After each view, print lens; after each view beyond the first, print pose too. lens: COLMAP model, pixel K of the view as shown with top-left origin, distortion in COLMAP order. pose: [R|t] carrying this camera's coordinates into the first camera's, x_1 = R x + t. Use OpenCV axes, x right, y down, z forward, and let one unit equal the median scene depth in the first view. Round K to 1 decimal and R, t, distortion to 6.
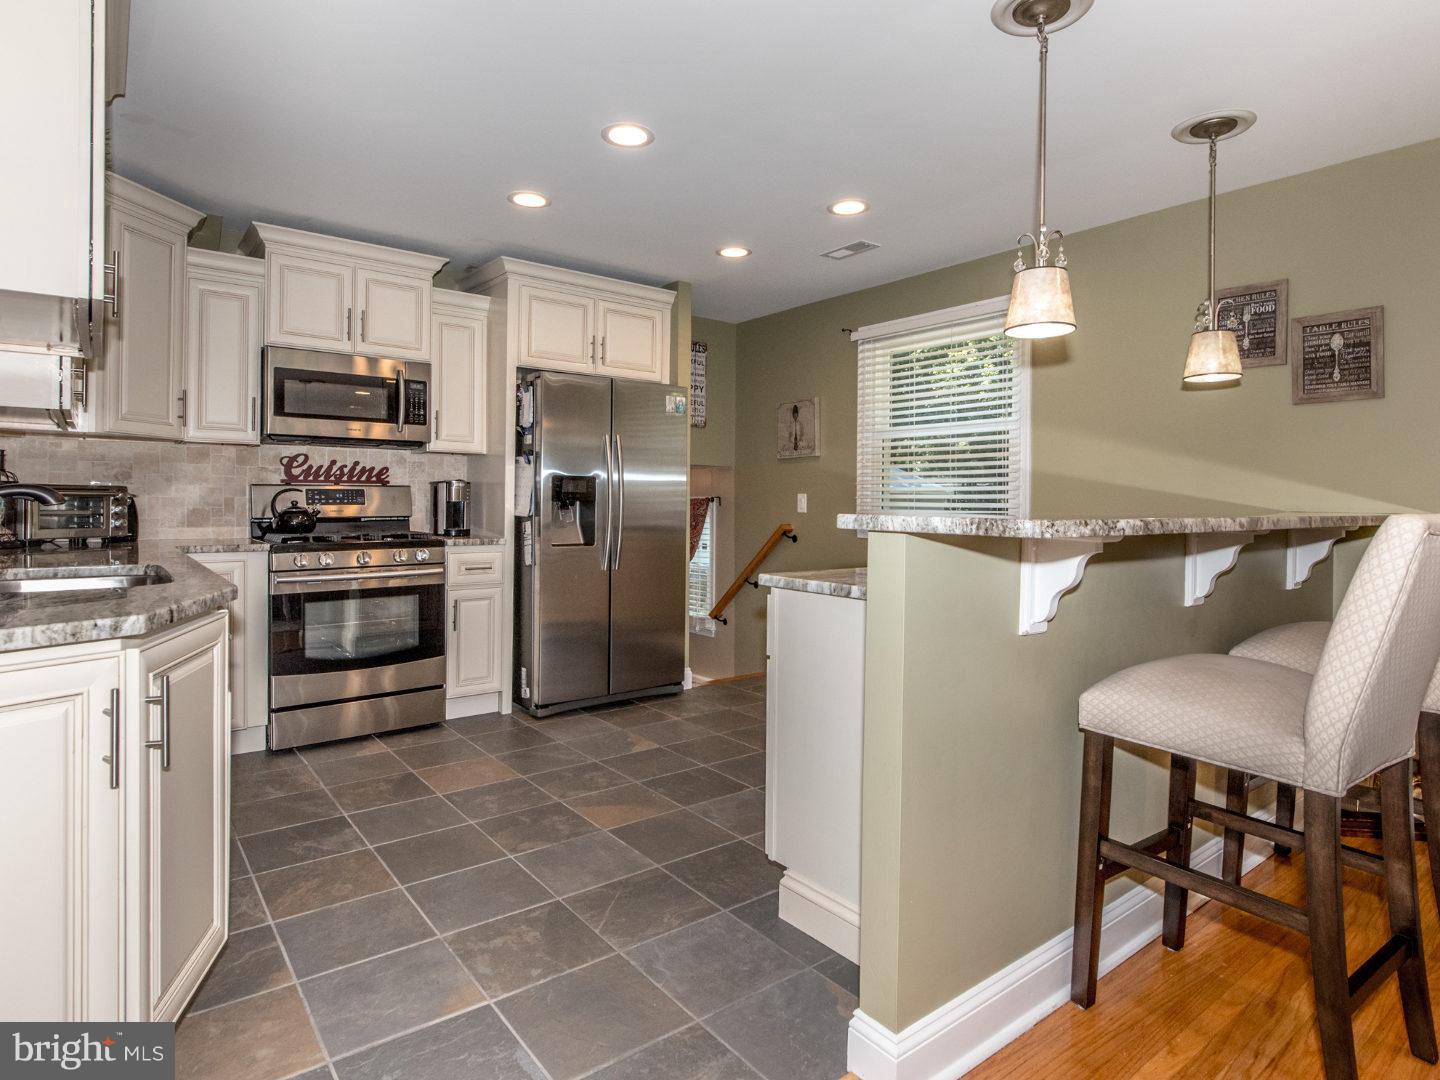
lens RADIAL K [[810.8, 0, 718.7], [0, 810.8, 499.2], [0, 0, 1]] dist [-0.008416, -0.002964]
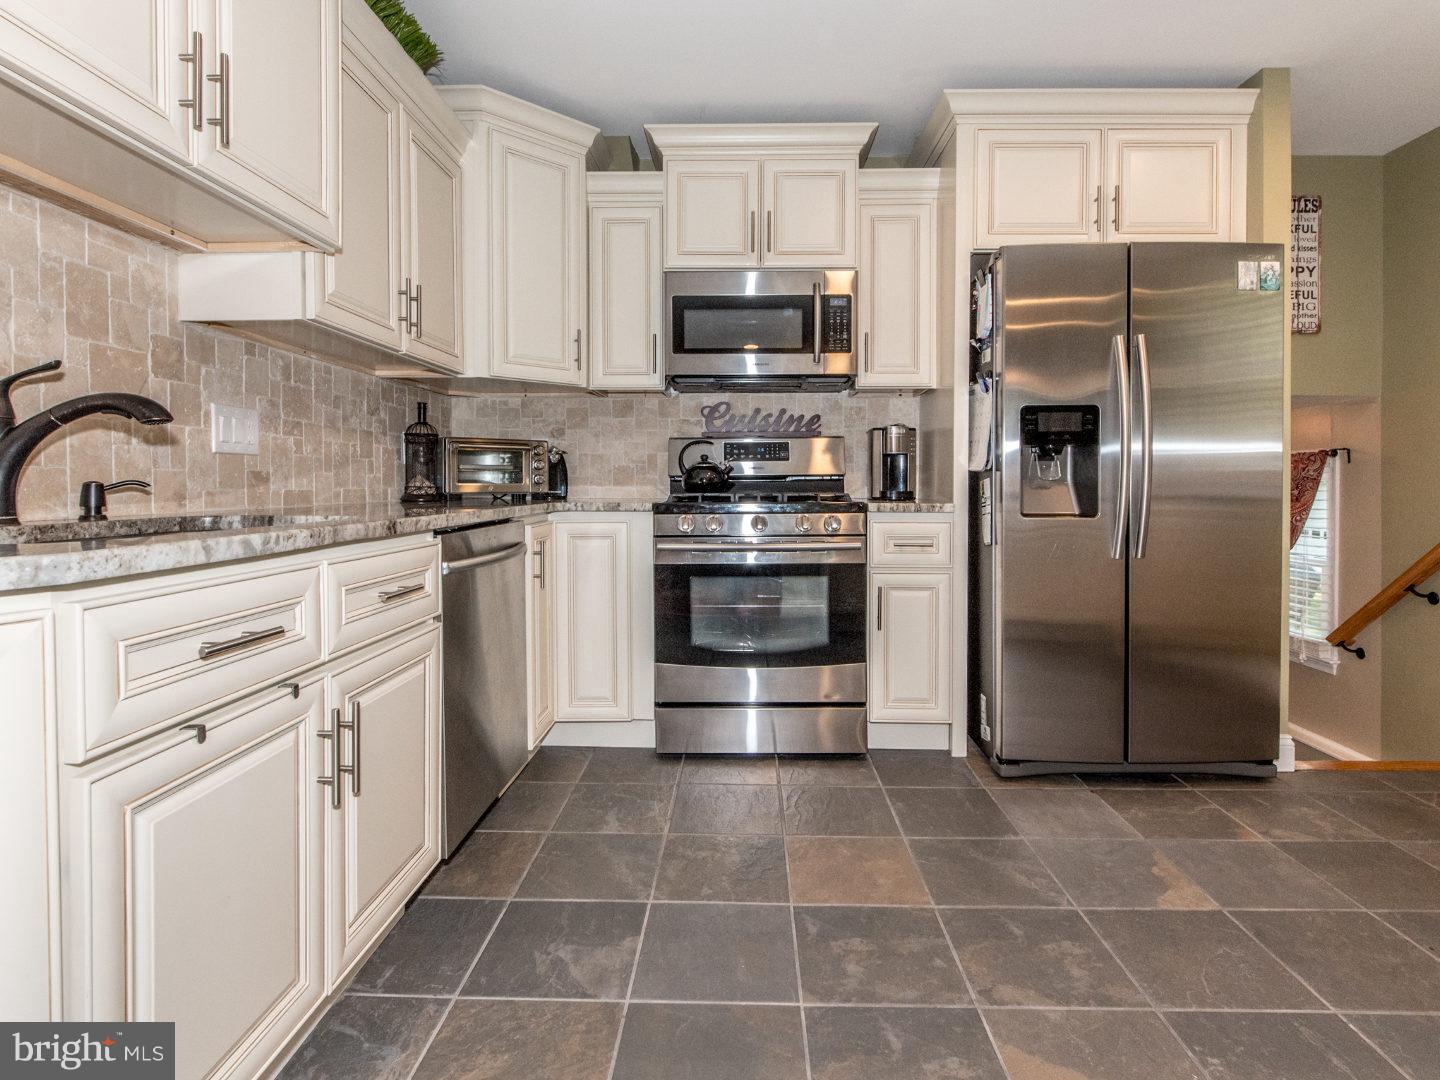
lens RADIAL K [[730.2, 0, 721.6], [0, 730.2, 485.6], [0, 0, 1]] dist [-0.001077, -0.004714]
pose [[0.770411, -0.002242, -0.637544, -0.020251], [0.005518, 0.999980, 0.003152, 0.030644], [0.637524, -0.005947, 0.770407, 0.401875]]
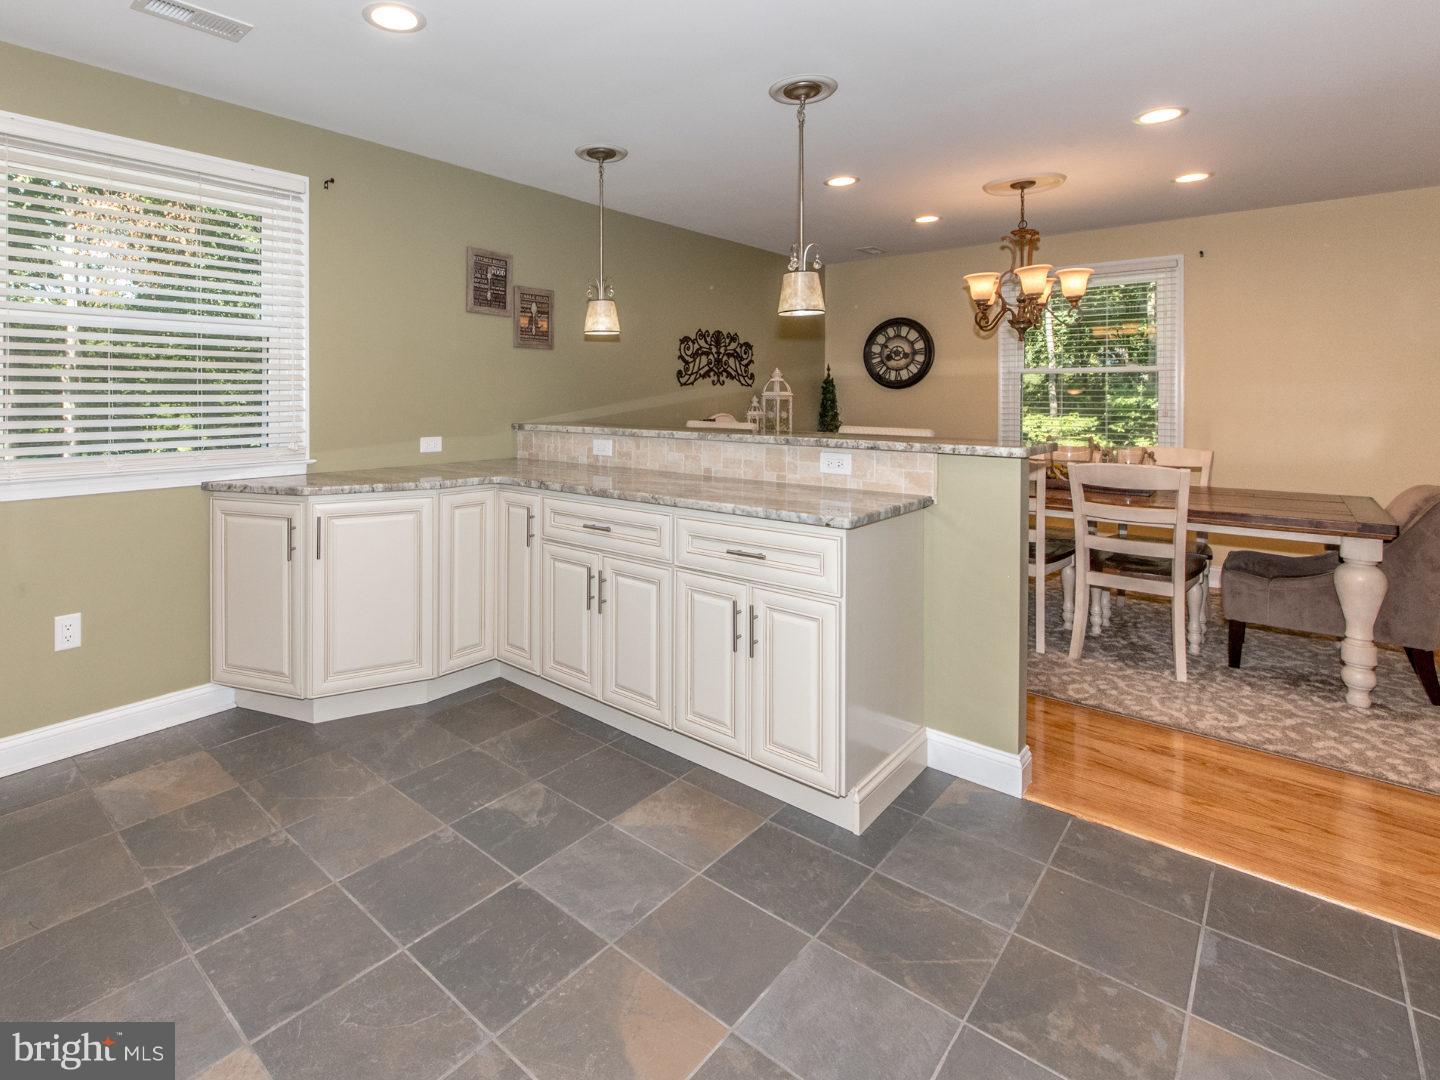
lens RADIAL K [[730.2, 0, 630.8], [0, 730.2, 394.8], [0, 0, 1]] dist [-0.001077, -0.004714]
pose [[-0.175144, -0.010119, 0.984491, -0.429621], [-0.006158, 0.999939, 0.009182, -0.036527], [-0.984524, -0.004455, -0.175196, 0.781518]]
